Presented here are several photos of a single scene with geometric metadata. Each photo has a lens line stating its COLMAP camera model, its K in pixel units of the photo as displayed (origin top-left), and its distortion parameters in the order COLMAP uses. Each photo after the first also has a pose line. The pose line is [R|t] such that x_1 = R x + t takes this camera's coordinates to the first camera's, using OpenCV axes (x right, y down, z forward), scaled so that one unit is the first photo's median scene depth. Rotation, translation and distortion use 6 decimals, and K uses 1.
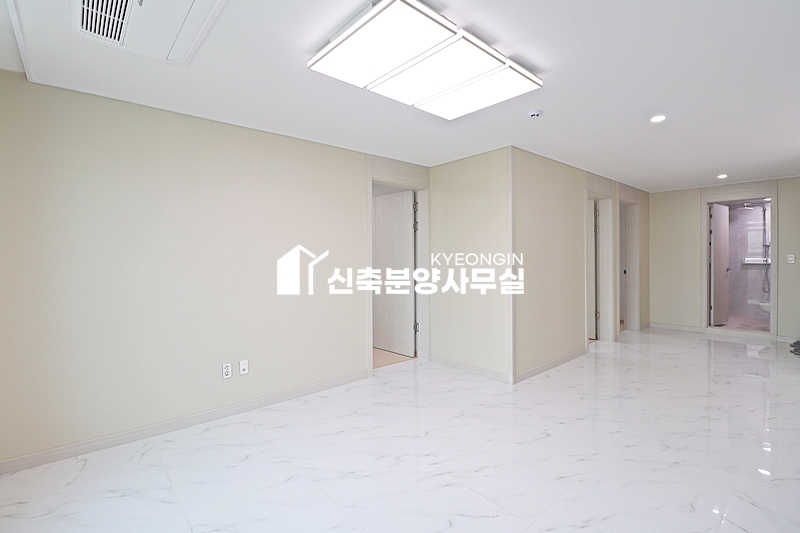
lens RADIAL K [[368.4, 0, 399.8], [0, 368.4, 267.0], [0, 0, 1]] dist [-0.028696, -0.000374]
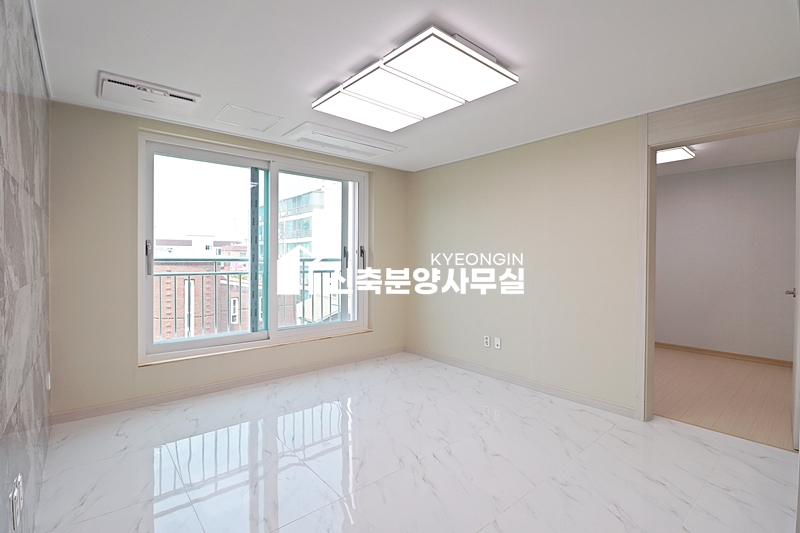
lens RADIAL K [[368.4, 0, 402.3], [0, 368.4, 271.0], [0, 0, 1]] dist [-0.028696, -0.000374]
pose [[-0.031452, 0.034958, -0.998894, 0.835356], [-0.033837, 0.998778, 0.036020, -0.009435], [0.998932, 0.034932, -0.030231, 0.699605]]
